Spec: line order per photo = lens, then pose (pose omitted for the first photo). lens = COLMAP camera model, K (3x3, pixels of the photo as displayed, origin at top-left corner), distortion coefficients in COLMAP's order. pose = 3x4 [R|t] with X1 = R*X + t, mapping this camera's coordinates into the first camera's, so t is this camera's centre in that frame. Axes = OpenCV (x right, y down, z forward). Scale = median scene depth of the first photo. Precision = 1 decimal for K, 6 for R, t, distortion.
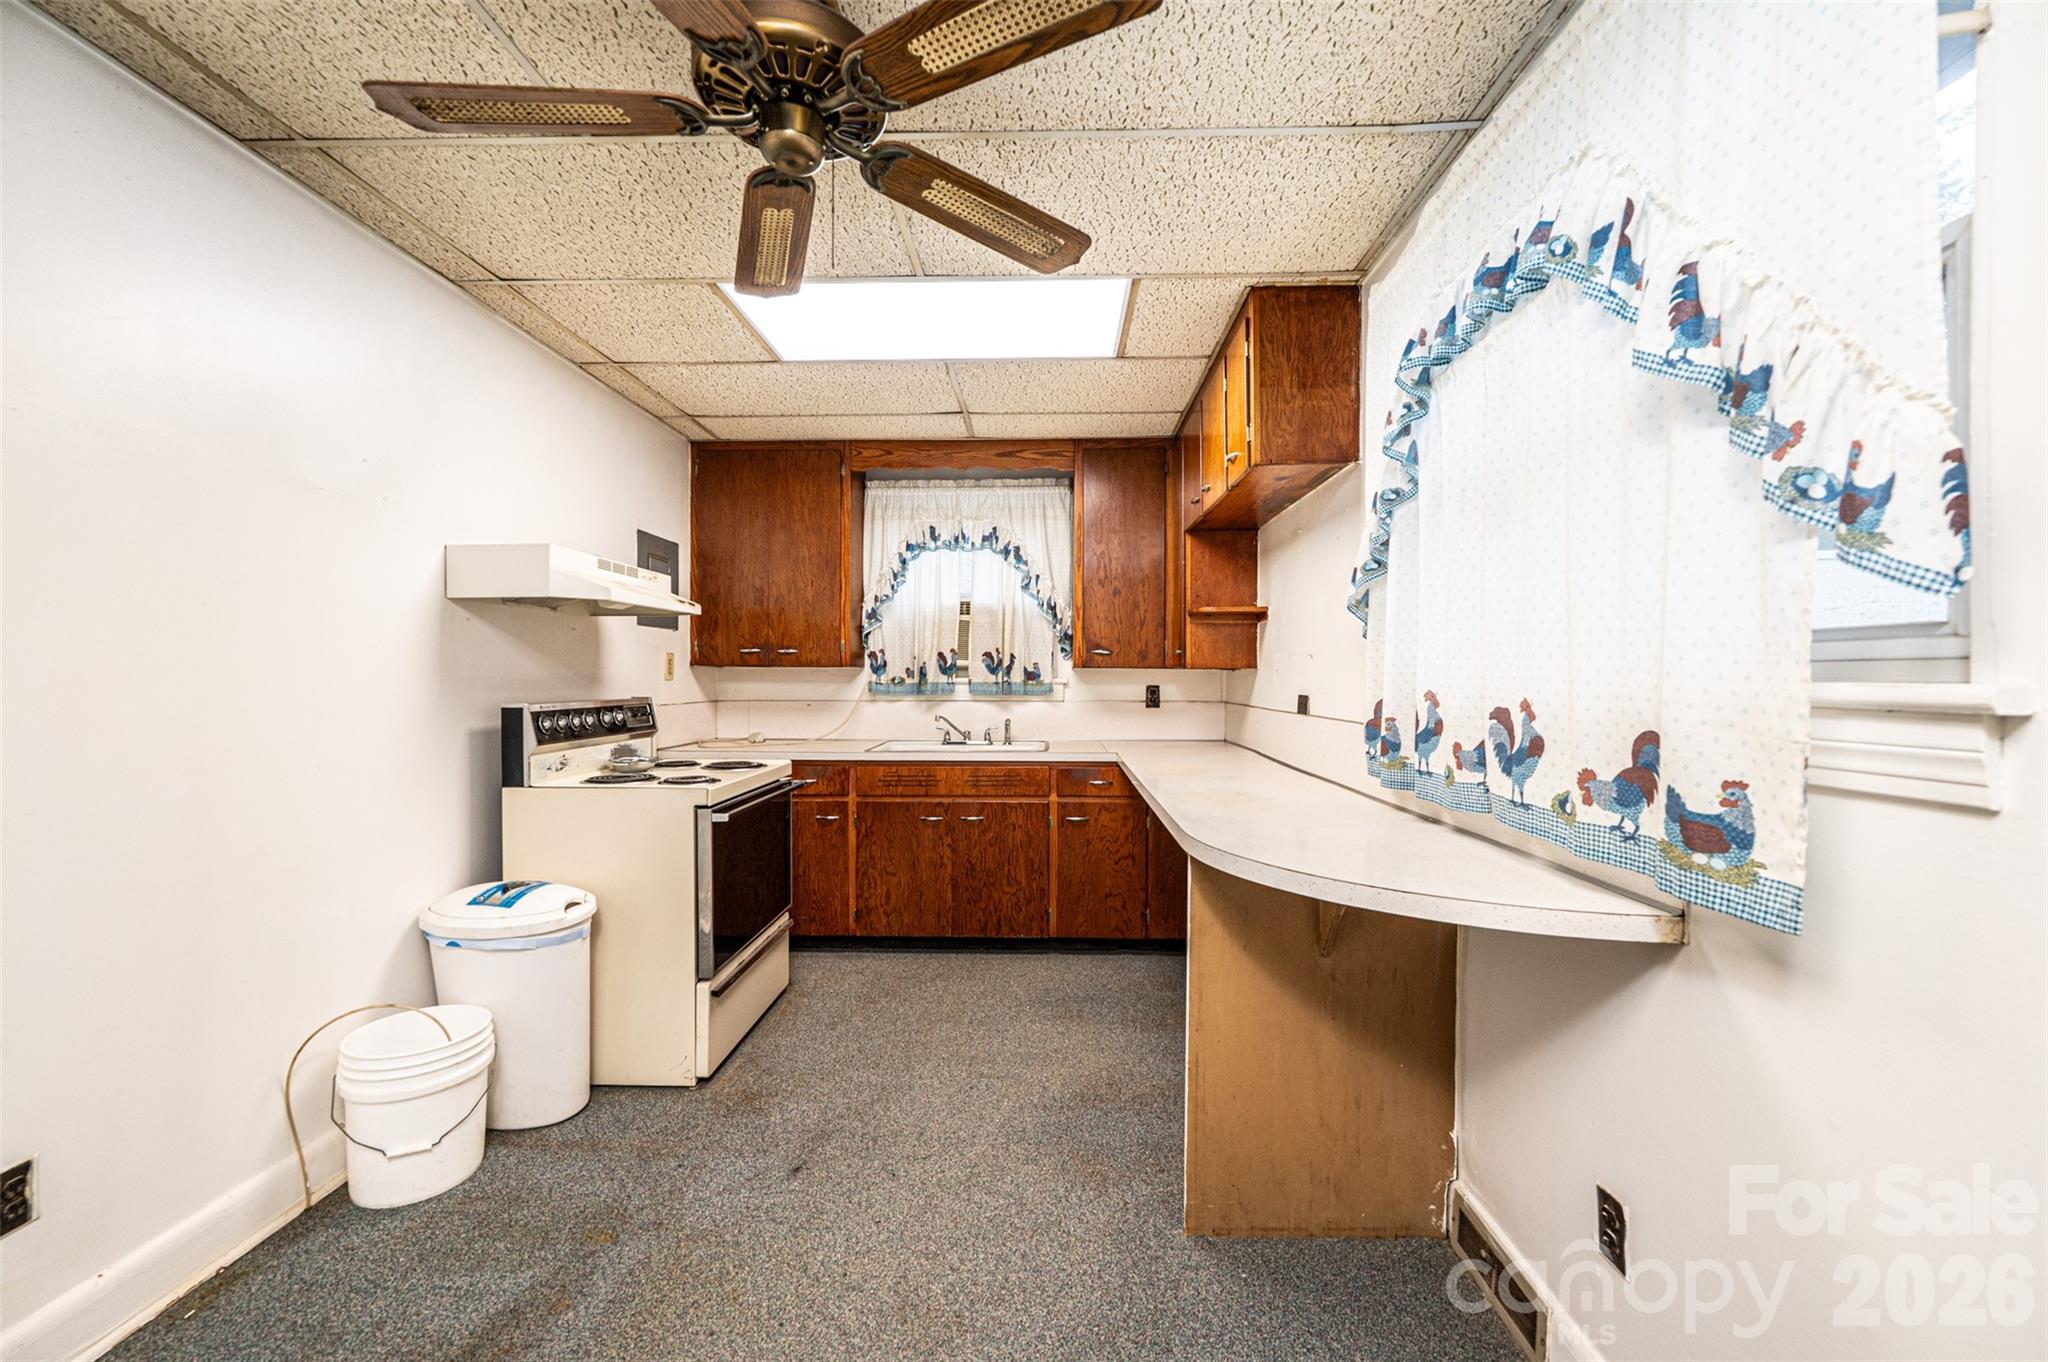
lens RADIAL K [[813.9, 0, 1026.8], [0, 813.9, 683.0], [0, 0, 1]] dist [-0.001182, 0.000027]
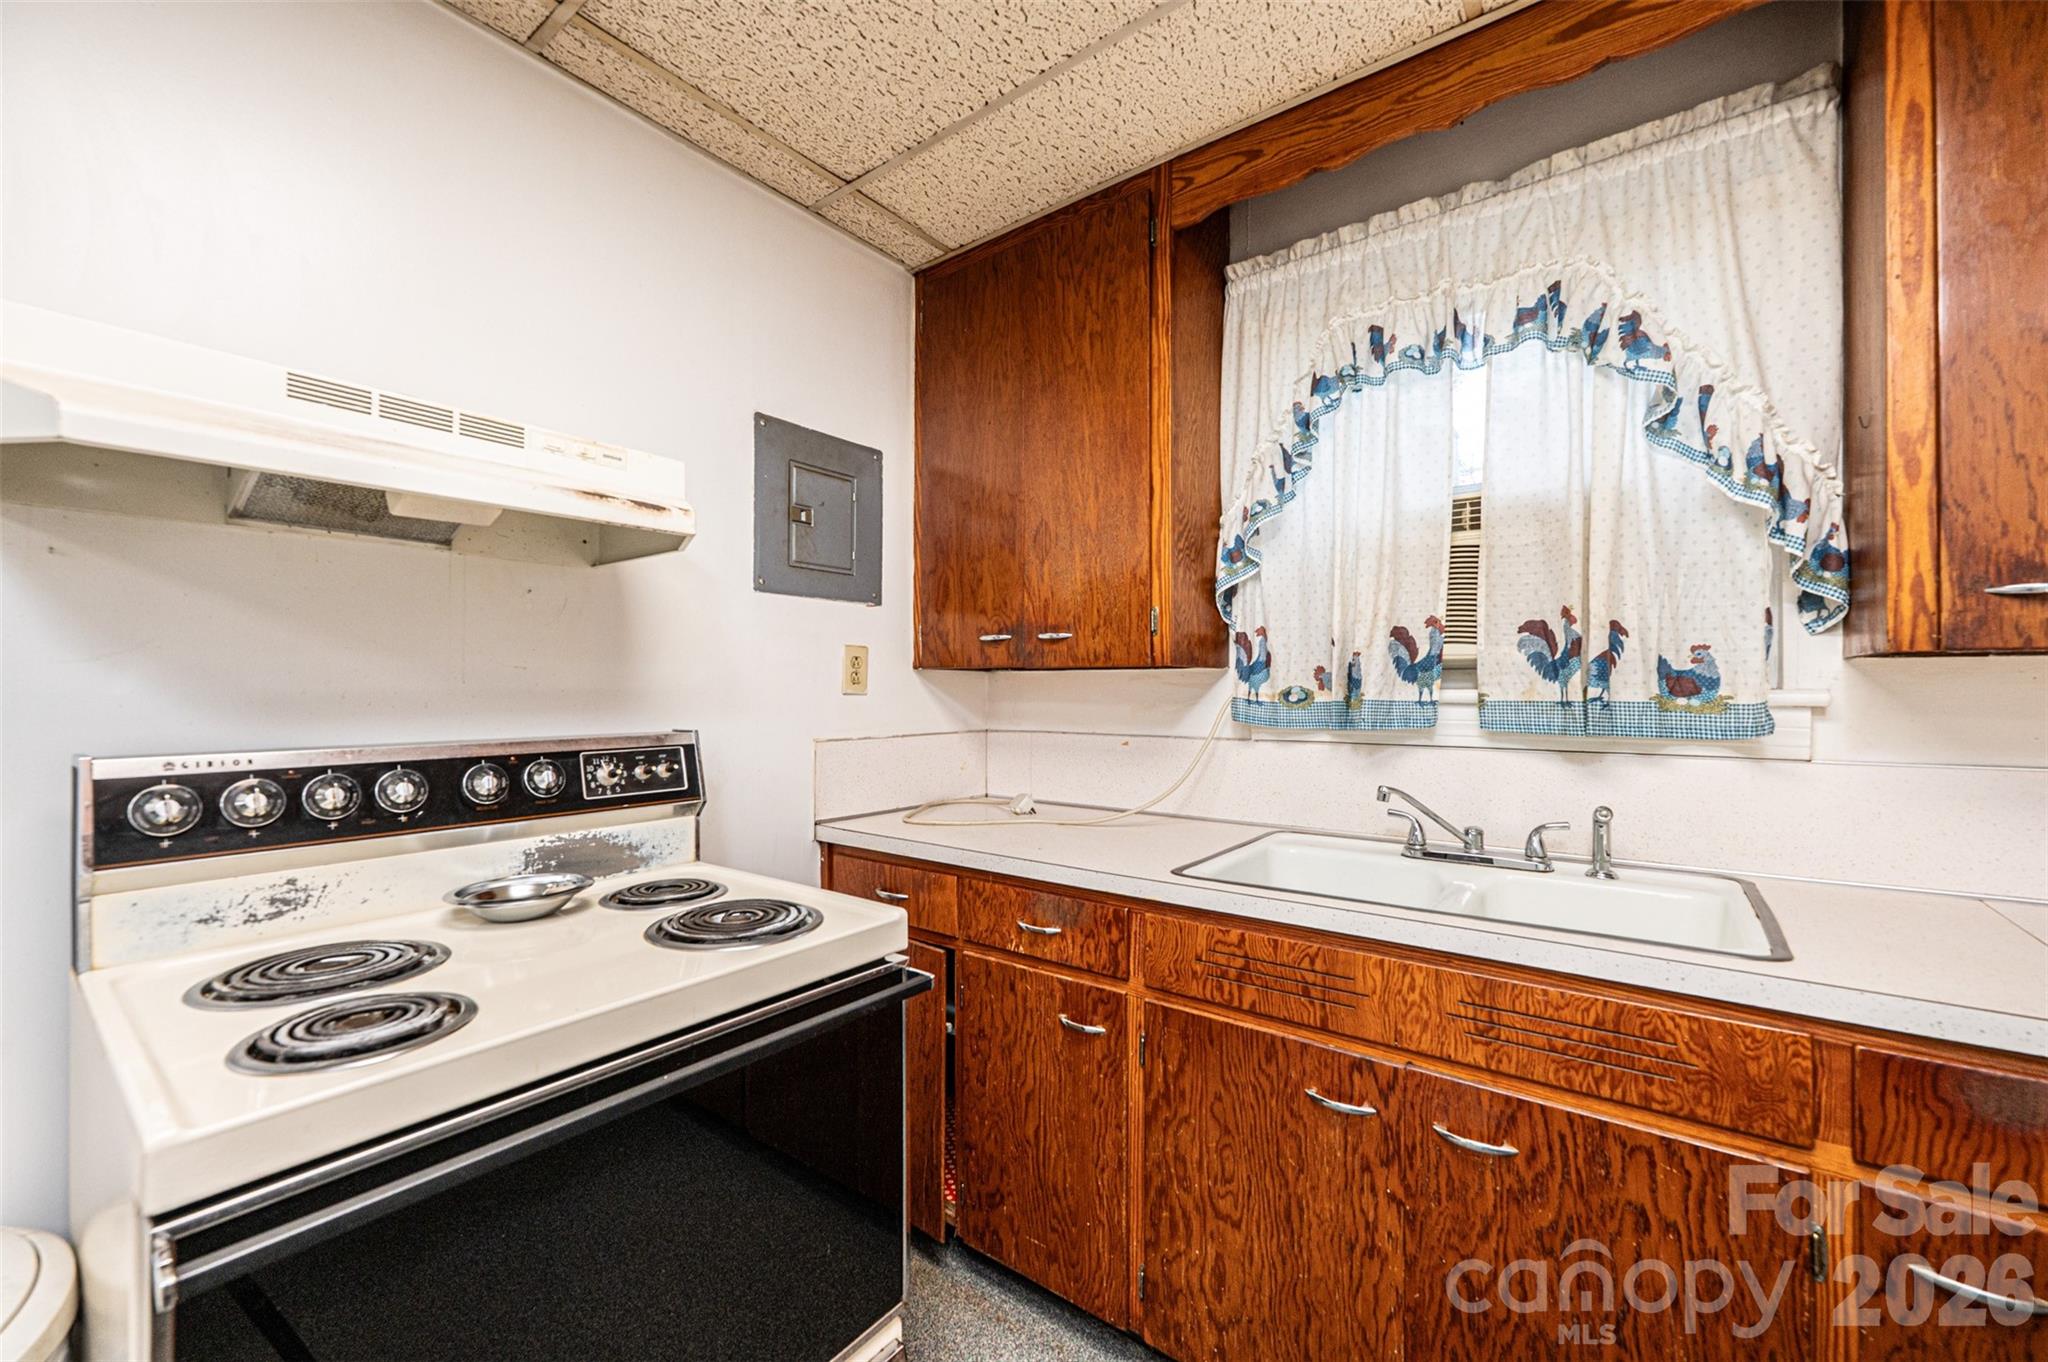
lens RADIAL K [[813.9, 0, 1026.8], [0, 813.9, 683.0], [0, 0, 1]] dist [-0.001182, 0.000027]
pose [[0.813236, -0.007064, -0.581891, -0.023666], [-0.002368, 0.999878, -0.015448, -0.003351], [0.581929, 0.013941, 0.813120, 0.642921]]
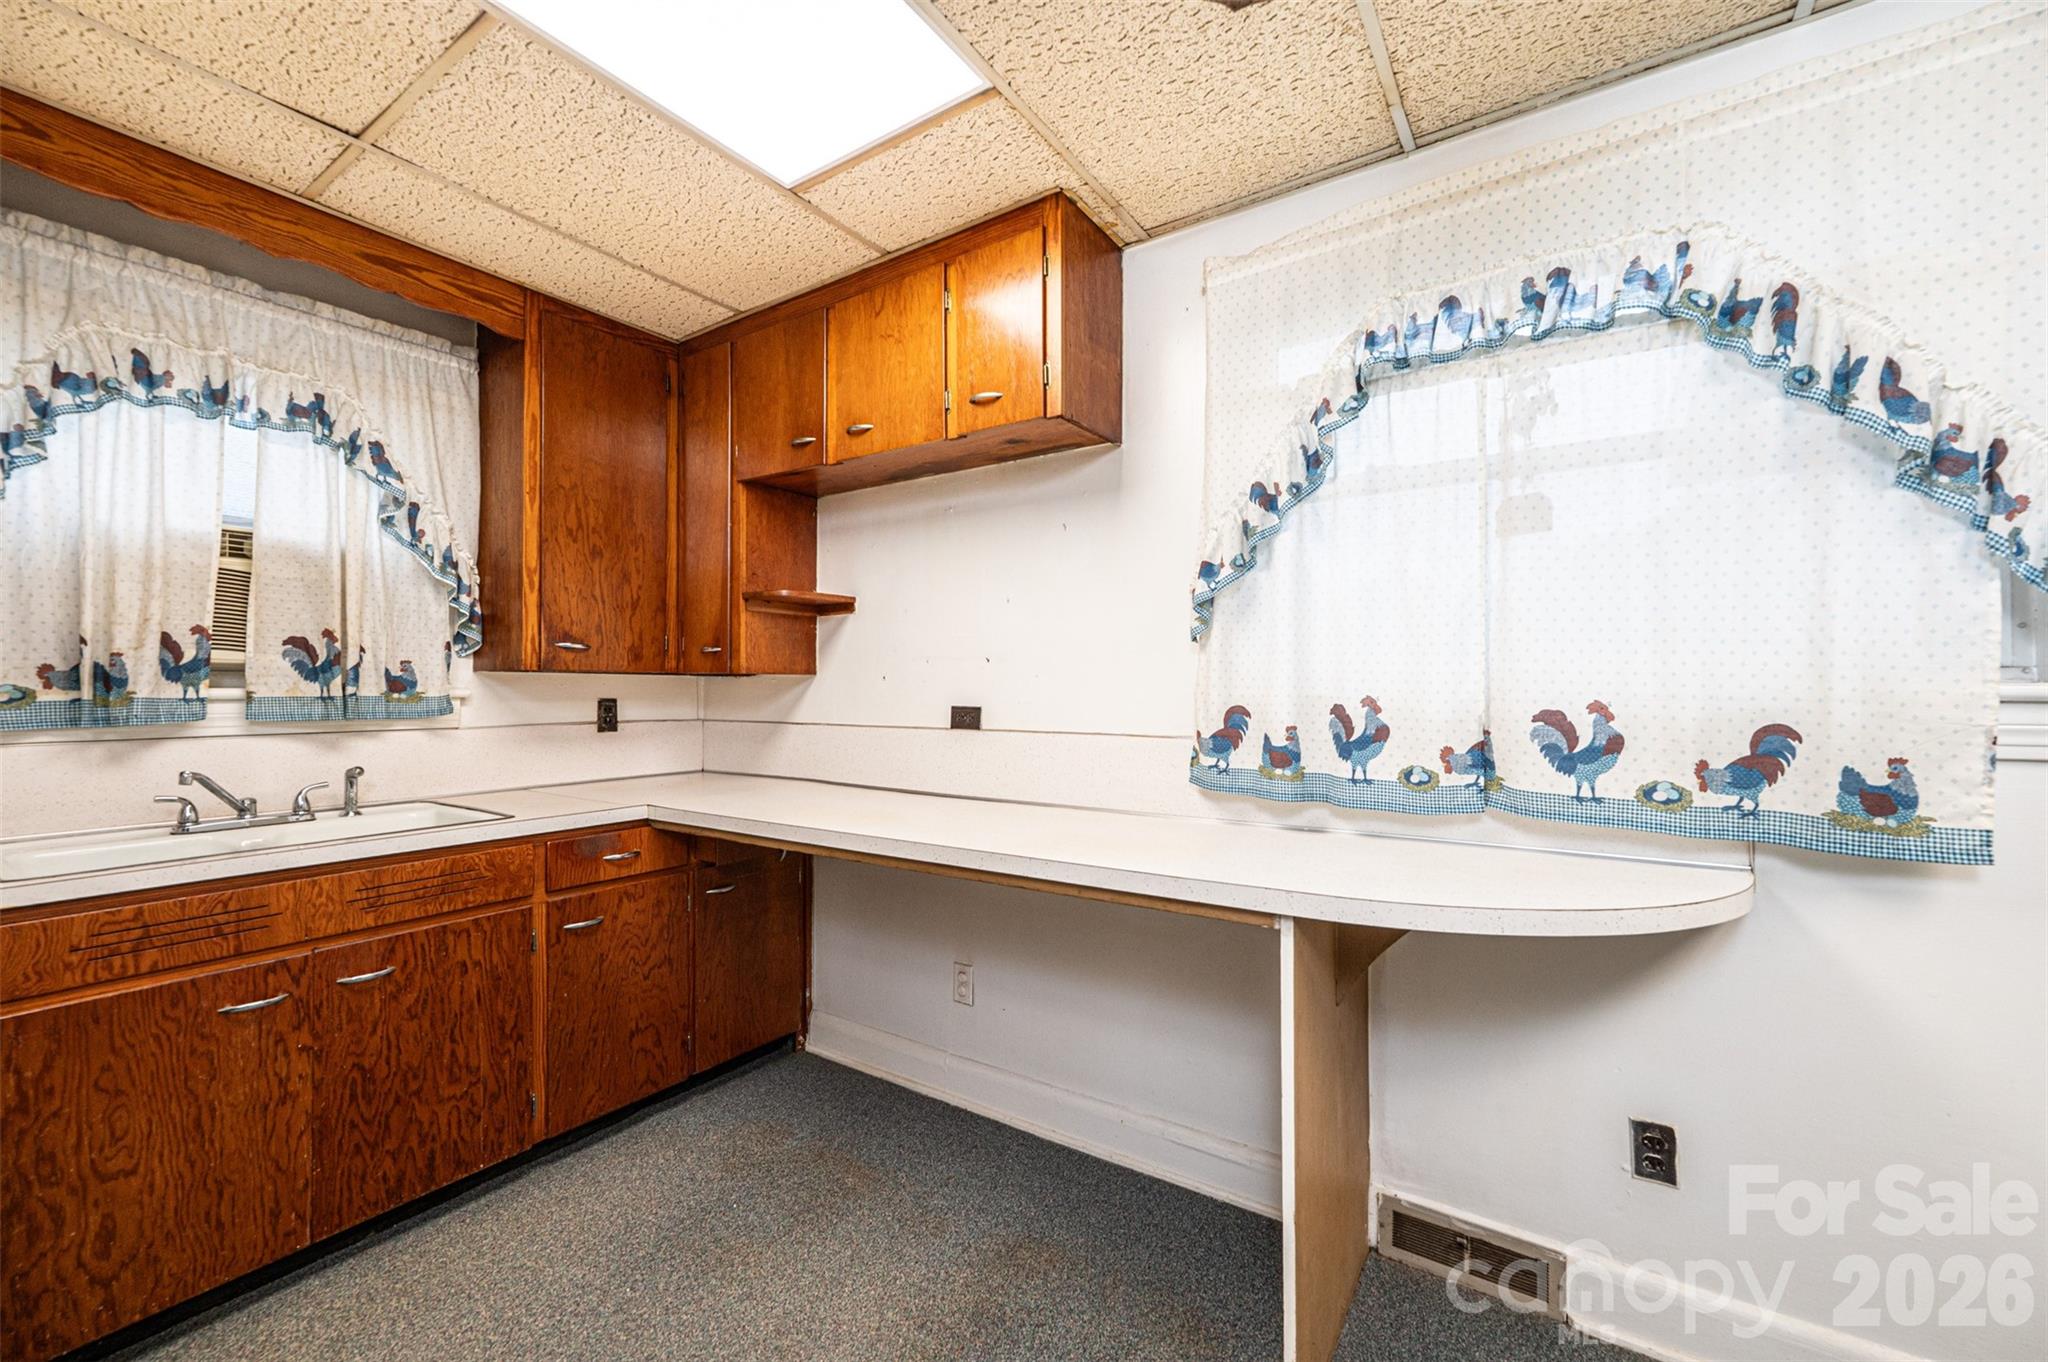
lens RADIAL K [[813.9, 0, 1026.8], [0, 813.9, 683.0], [0, 0, 1]] dist [-0.001182, 0.000027]
pose [[0.531814, 0.002705, 0.846857, -0.268765], [0.009376, 0.999915, -0.009082, -0.000735], [-0.846809, 0.012770, 0.531743, 0.402918]]
